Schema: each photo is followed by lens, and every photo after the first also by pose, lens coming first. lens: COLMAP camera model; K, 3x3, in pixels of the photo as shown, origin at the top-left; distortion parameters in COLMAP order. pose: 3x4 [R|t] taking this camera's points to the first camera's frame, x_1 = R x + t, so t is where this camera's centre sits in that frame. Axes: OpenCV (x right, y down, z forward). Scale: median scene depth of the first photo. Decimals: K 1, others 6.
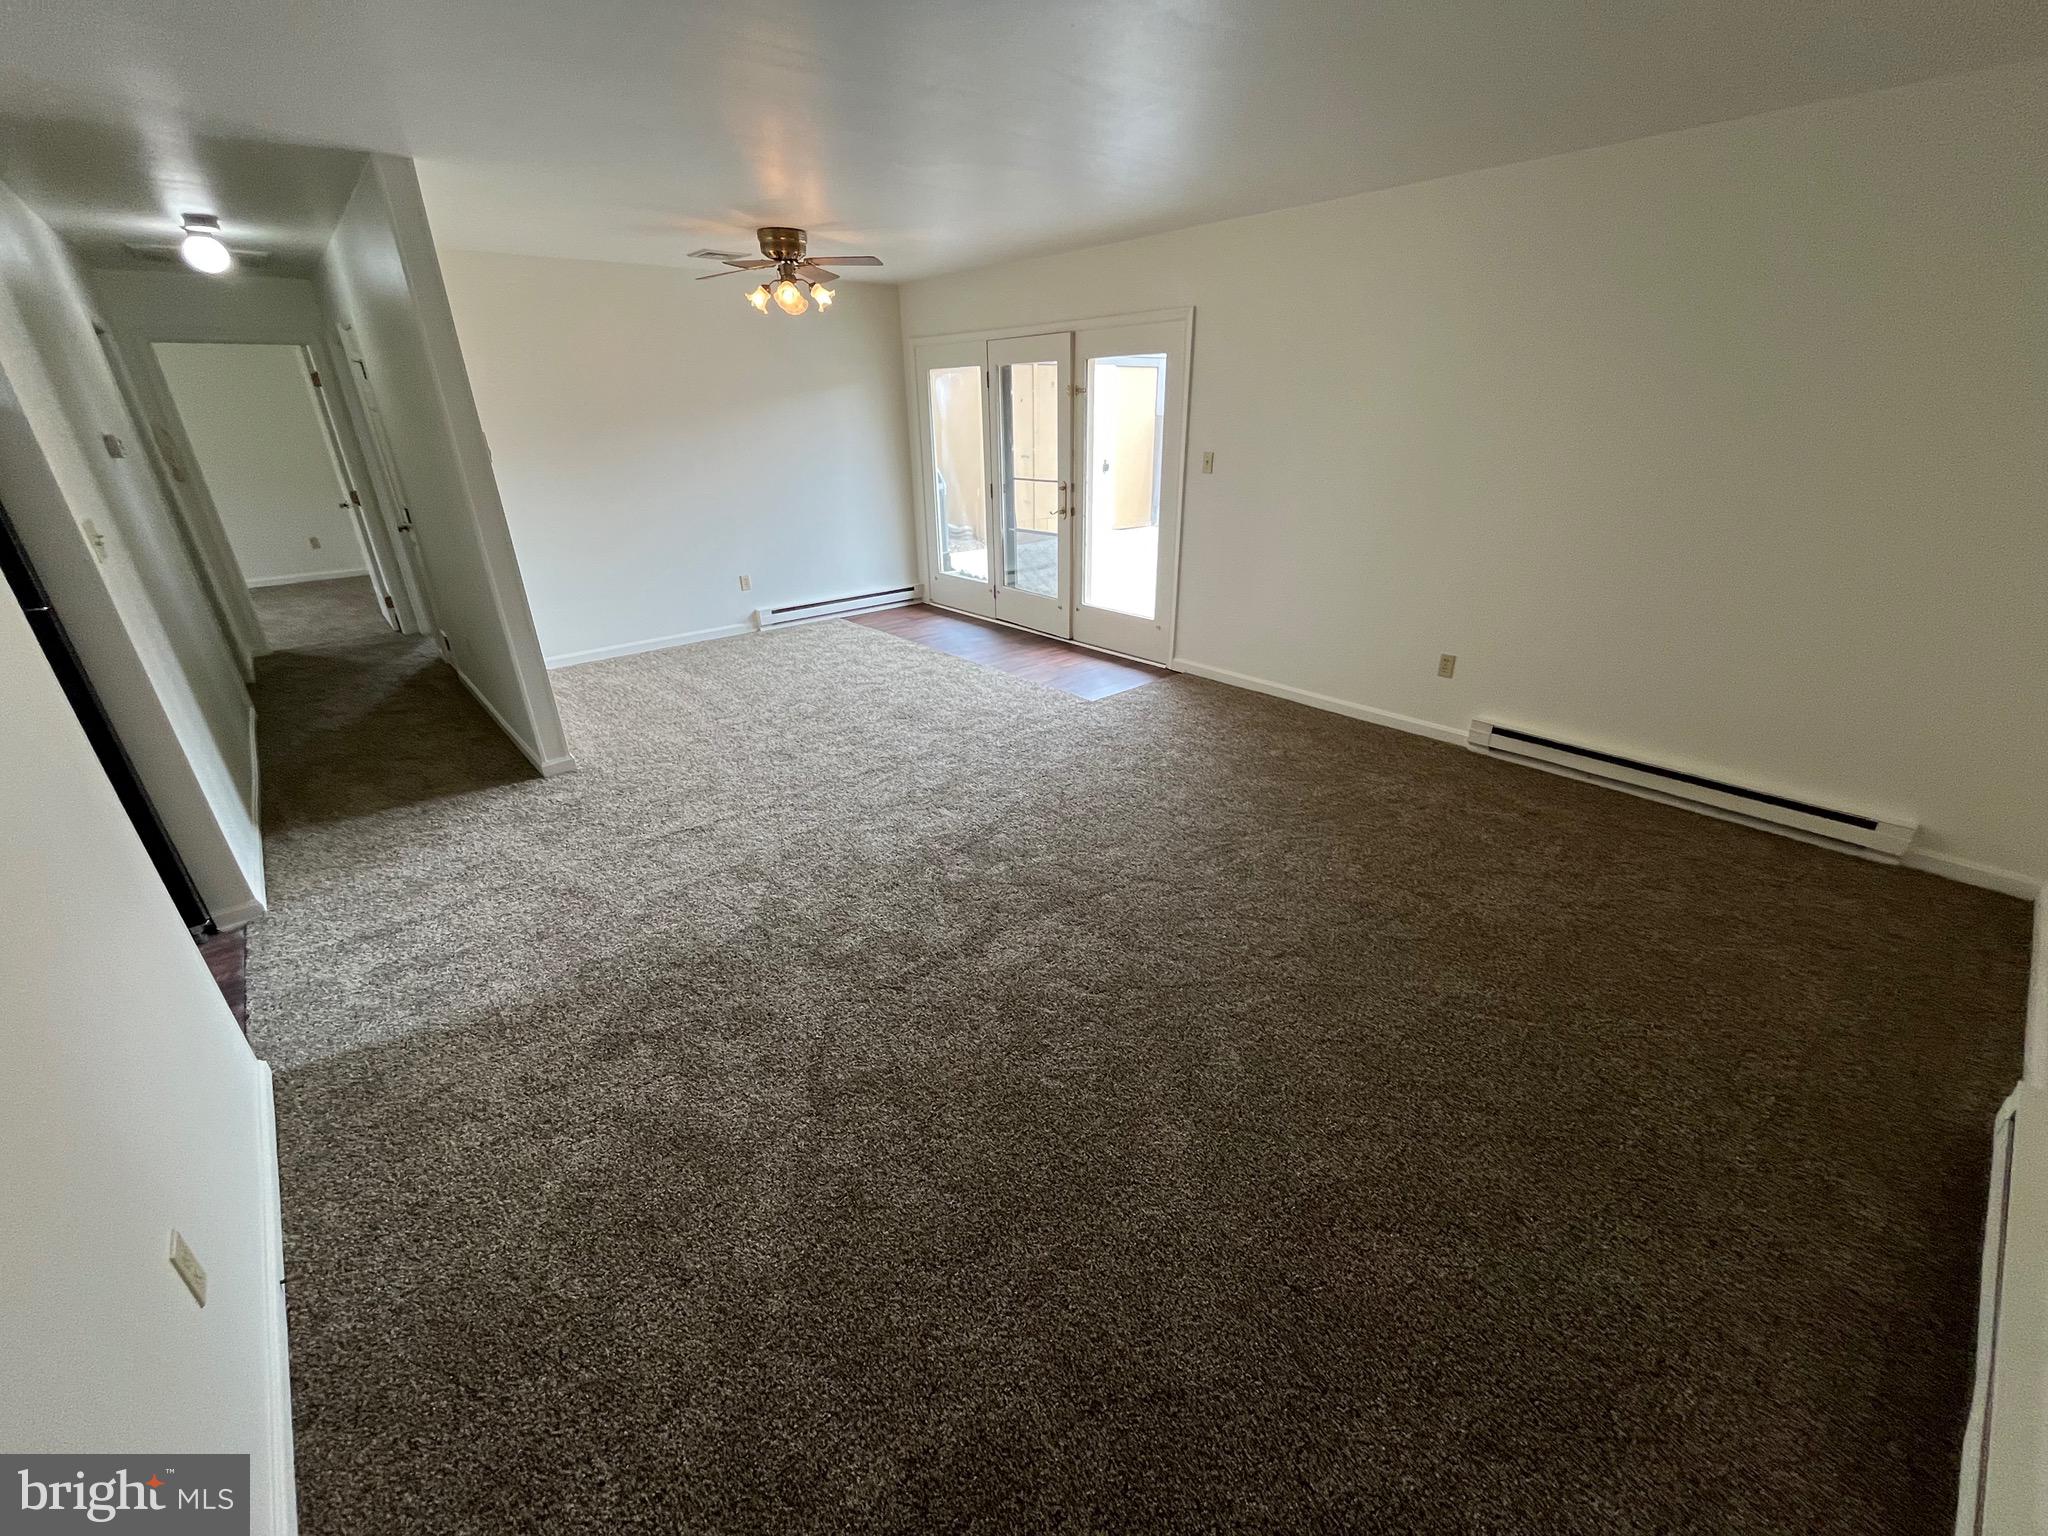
lens RADIAL K [[823.9, 0, 1020.9], [0, 823.9, 772.2], [0, 0, 1]] dist [-0.000840, -0.000742]
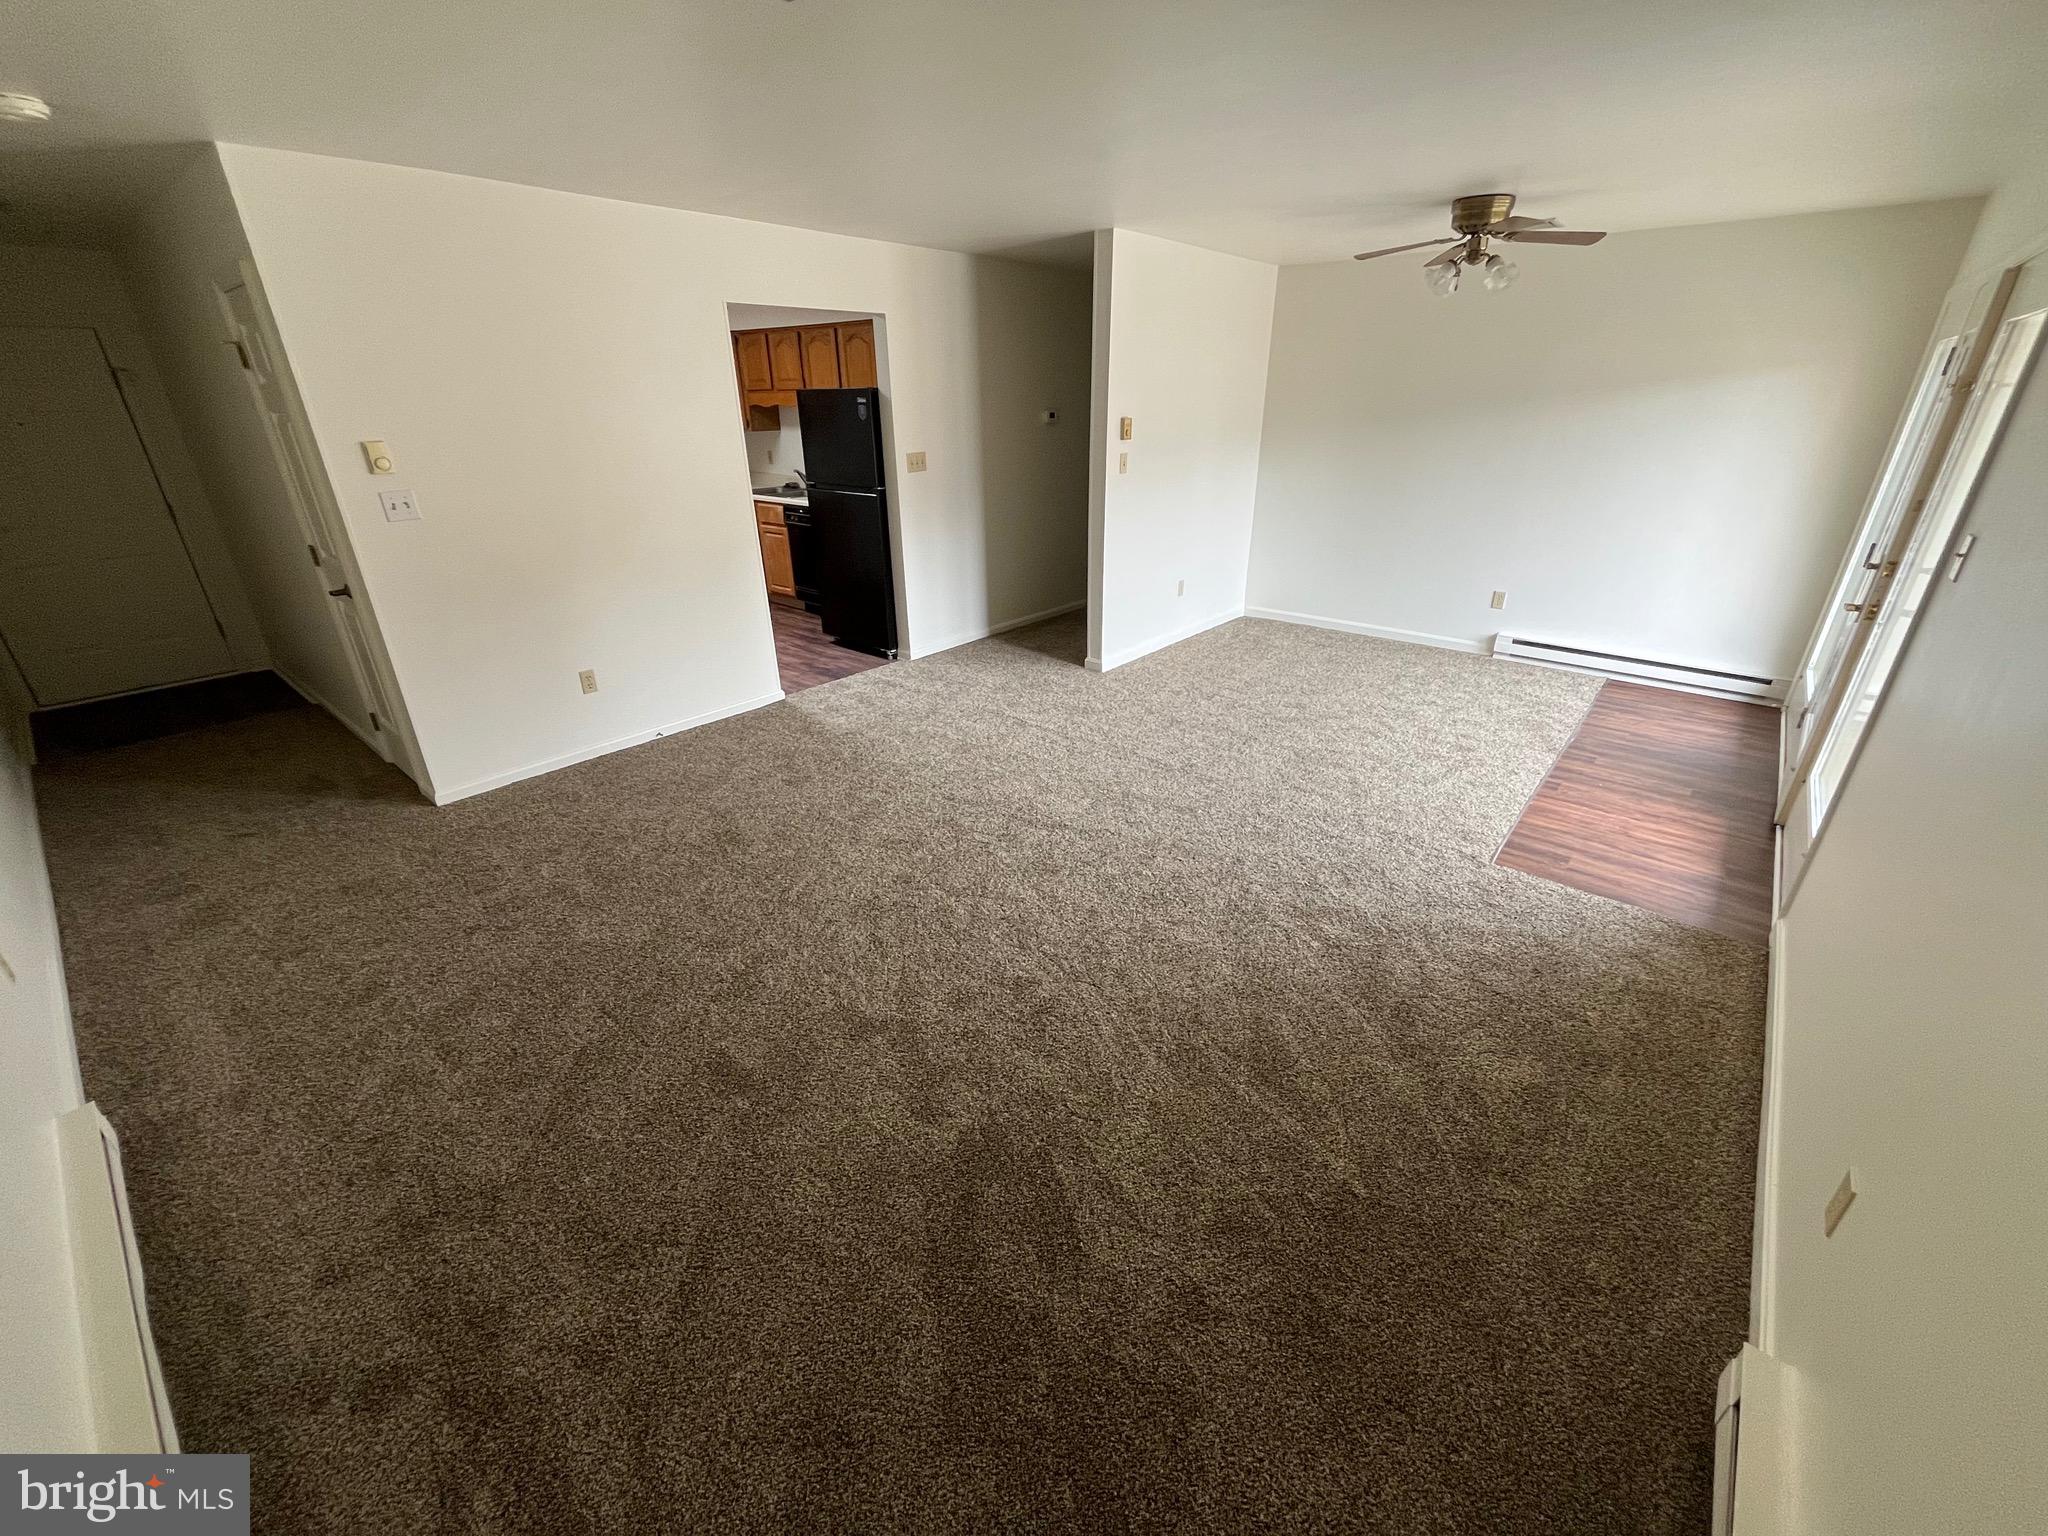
lens RADIAL K [[823.9, 0, 1024.2], [0, 823.9, 768.4], [0, 0, 1]] dist [-0.000840, -0.000742]
pose [[0.159690, 0.424795, -0.891094, 0.604856], [-0.398820, 0.853493, 0.335399, -0.231254], [0.903018, 0.301826, 0.305711, 0.447853]]
